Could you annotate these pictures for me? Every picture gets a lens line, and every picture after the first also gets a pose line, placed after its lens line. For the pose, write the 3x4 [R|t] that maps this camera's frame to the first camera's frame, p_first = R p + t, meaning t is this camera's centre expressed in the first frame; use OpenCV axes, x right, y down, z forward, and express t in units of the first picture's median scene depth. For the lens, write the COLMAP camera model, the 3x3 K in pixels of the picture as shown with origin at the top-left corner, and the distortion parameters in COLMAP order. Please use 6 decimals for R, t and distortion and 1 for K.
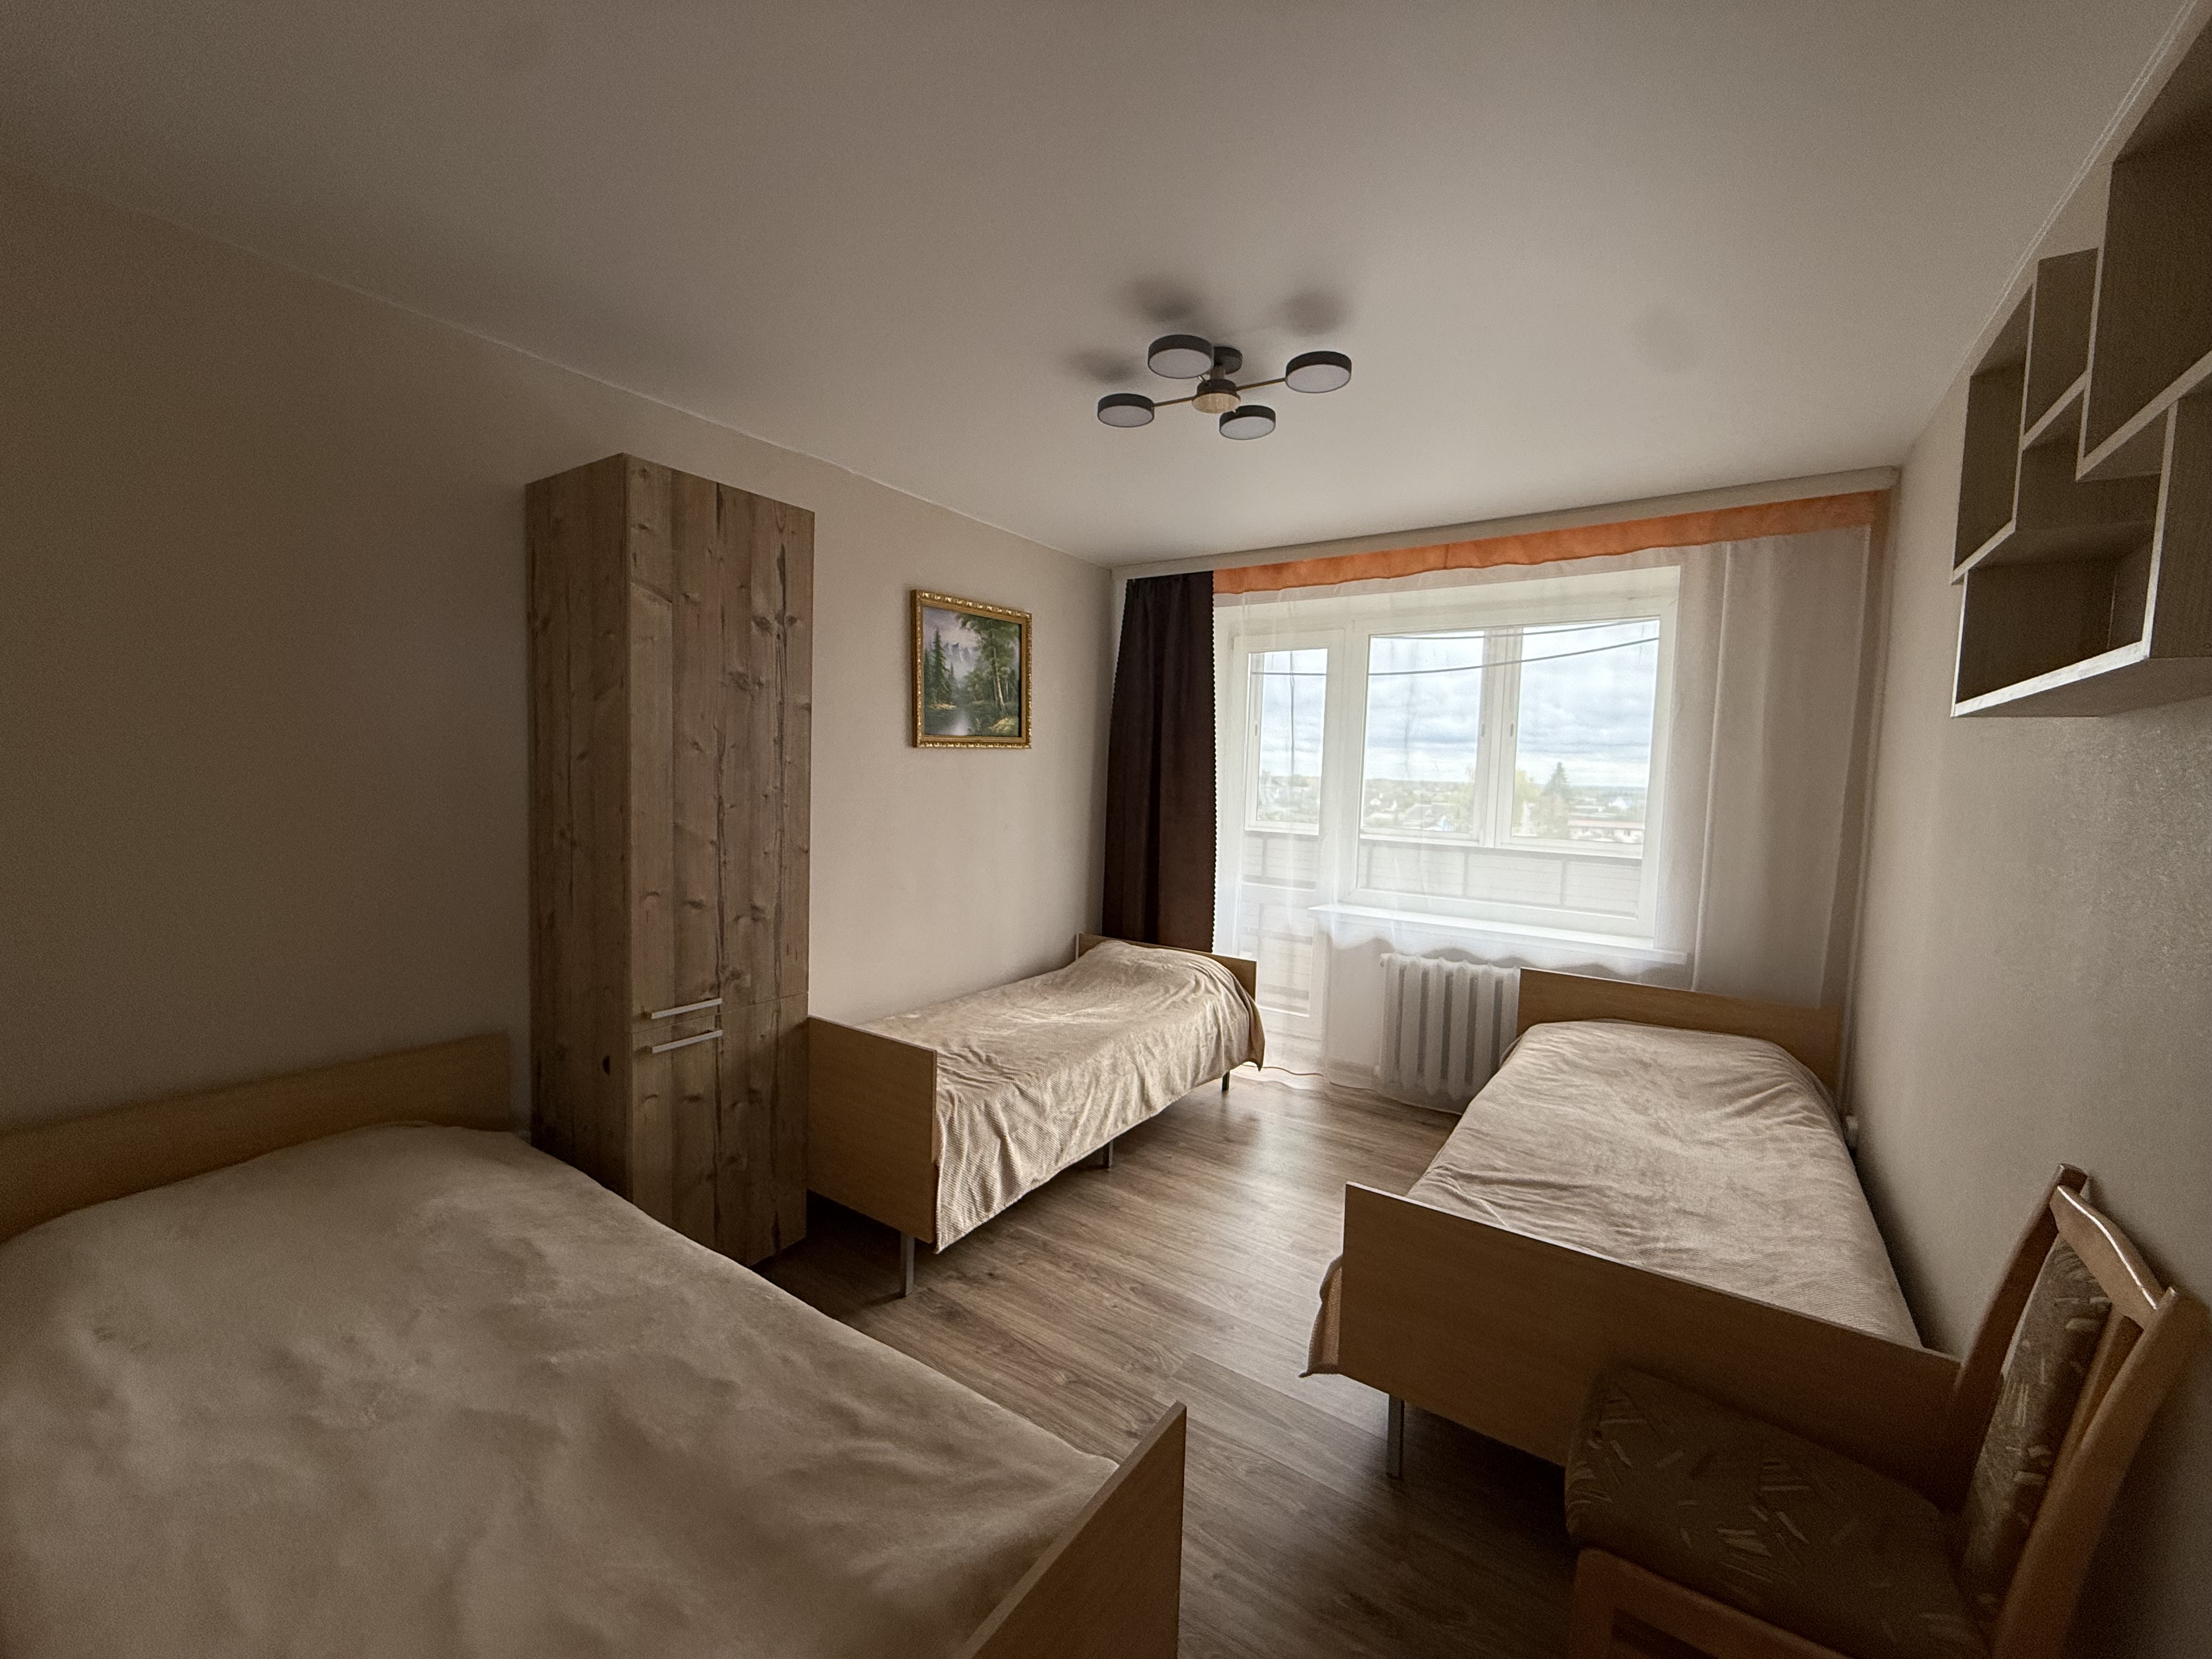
lens RADIAL K [[879.5, 0, 1101.9], [0, 879.5, 826.8], [0, 0, 1]] dist [-0.000587, 0.000092]
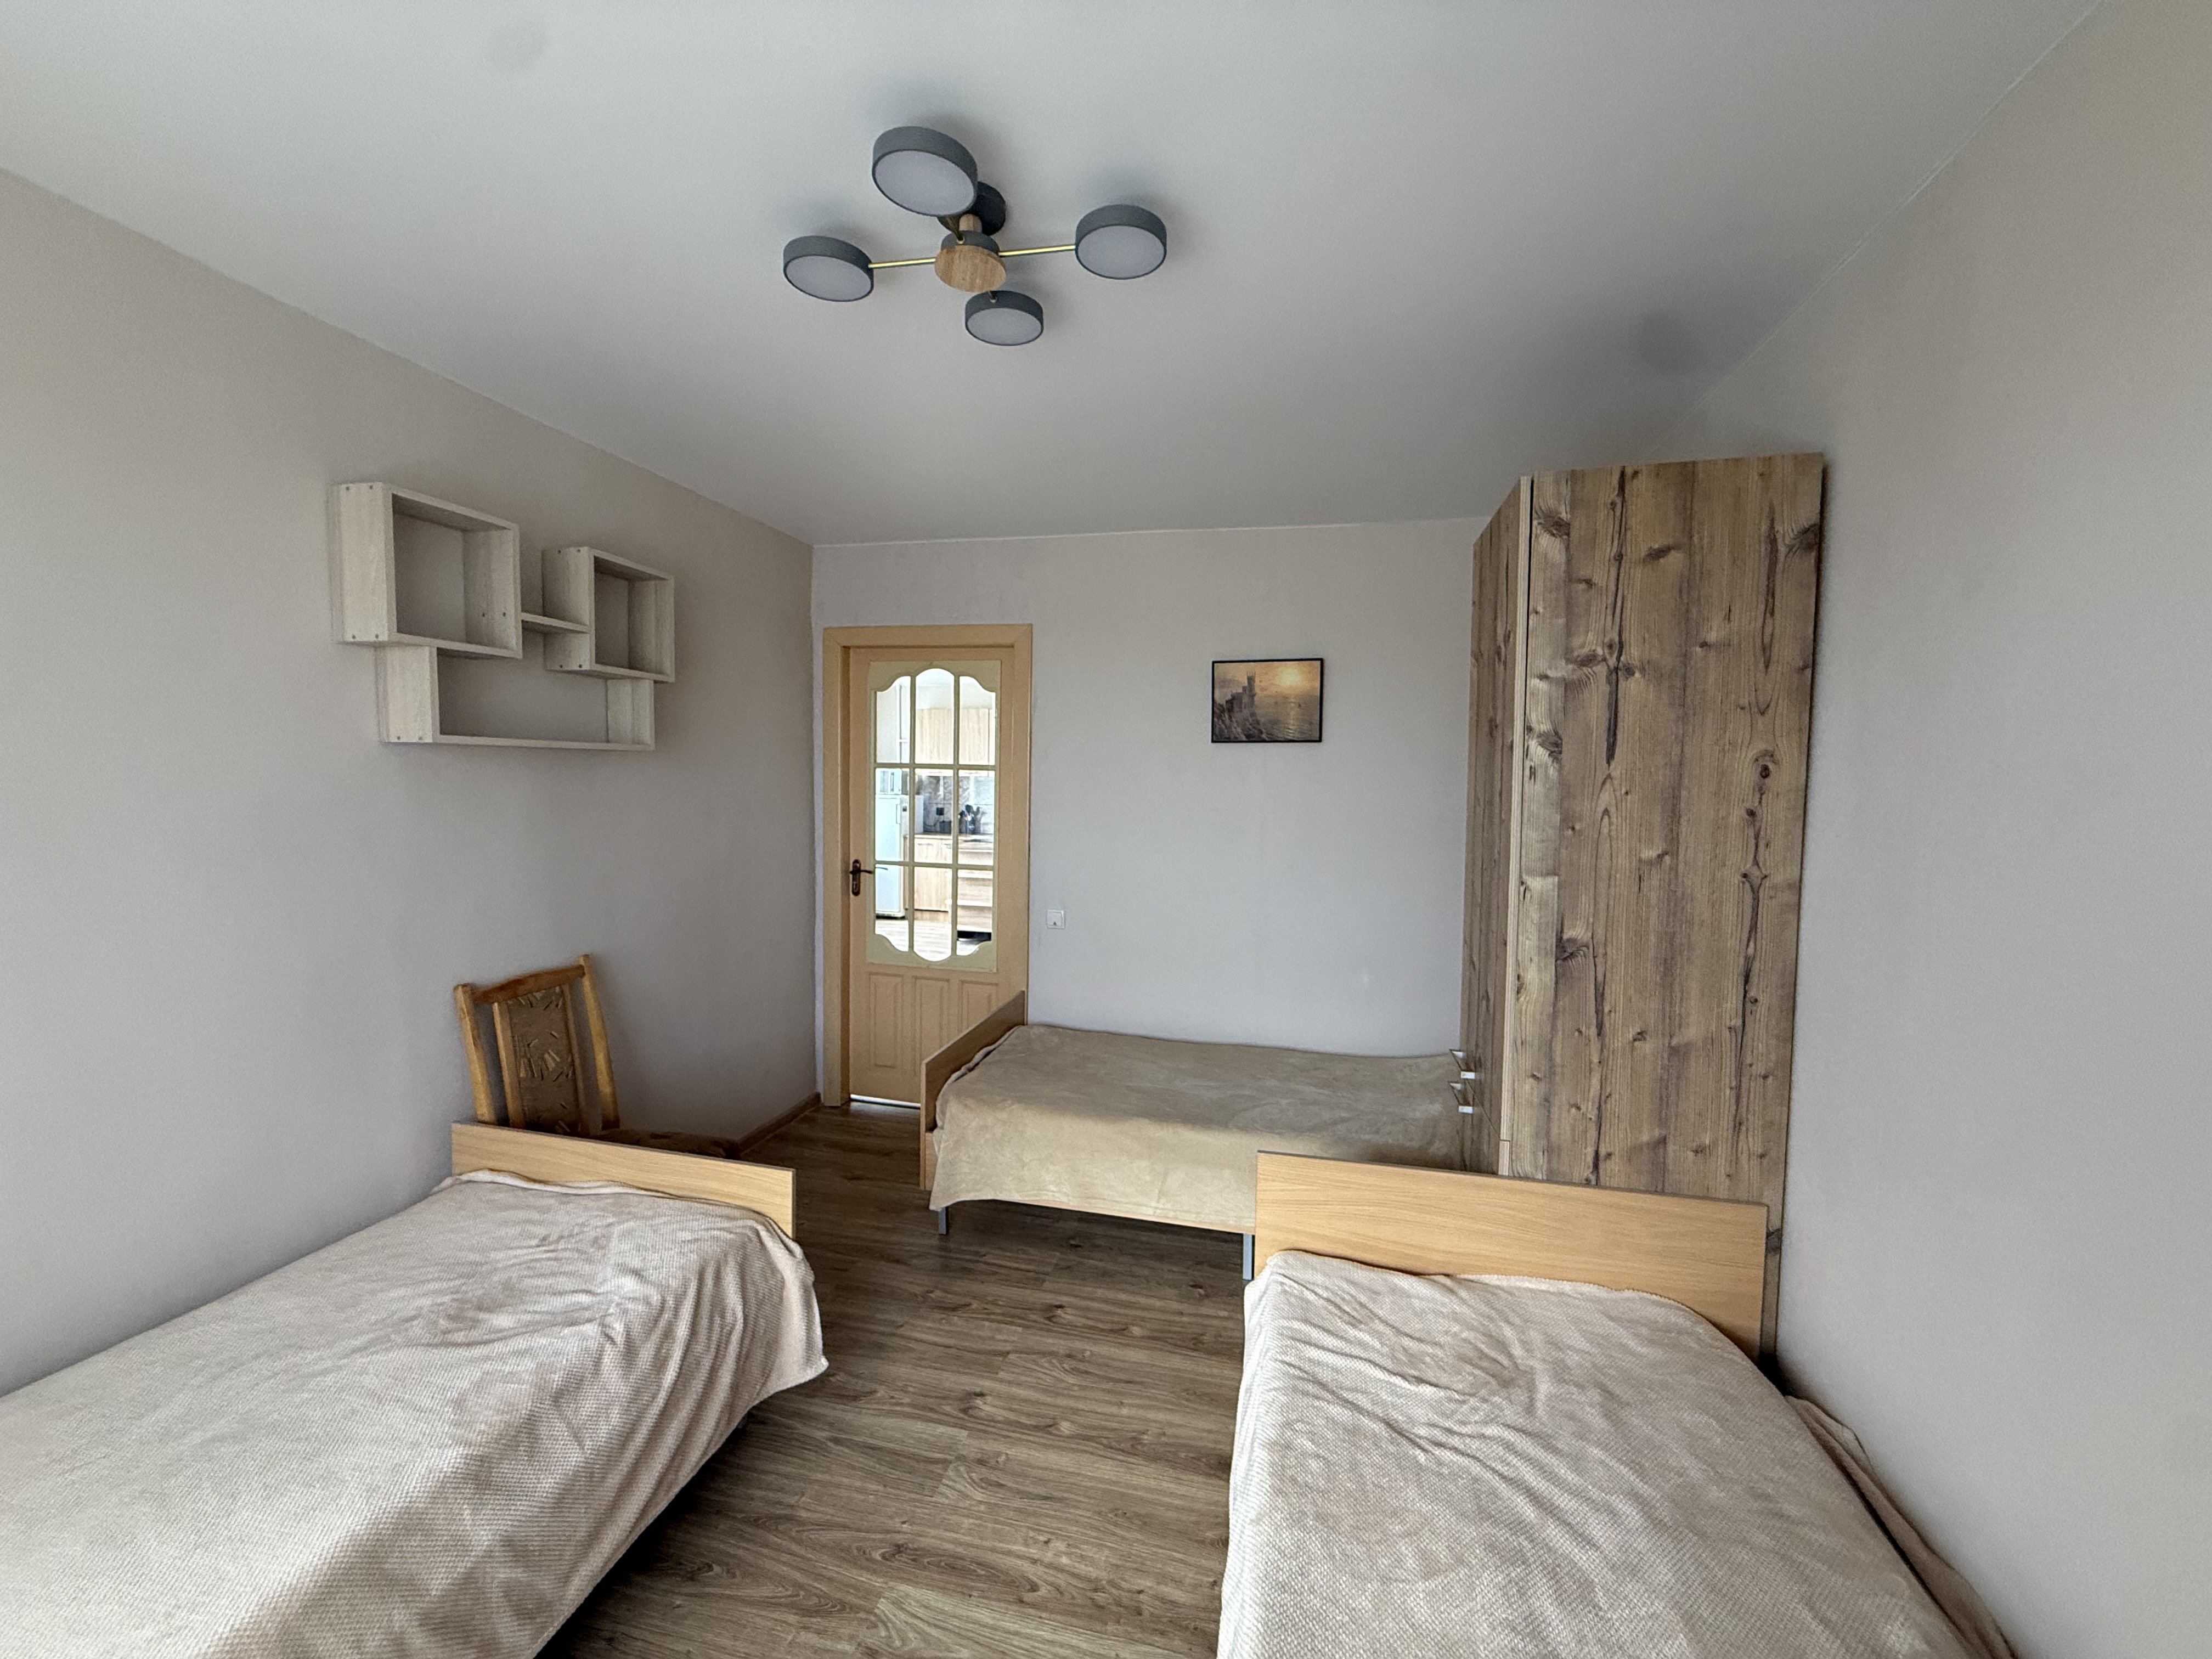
lens RADIAL K [[879.5, 0, 1101.9], [0, 879.5, 826.8], [0, 0, 1]] dist [-0.000587, 0.000092]
pose [[-0.933282, -0.019848, -0.358595, 0.279378], [-0.063140, 0.991988, 0.109421, -0.148969], [0.353550, 0.124762, -0.927058, 1.835690]]
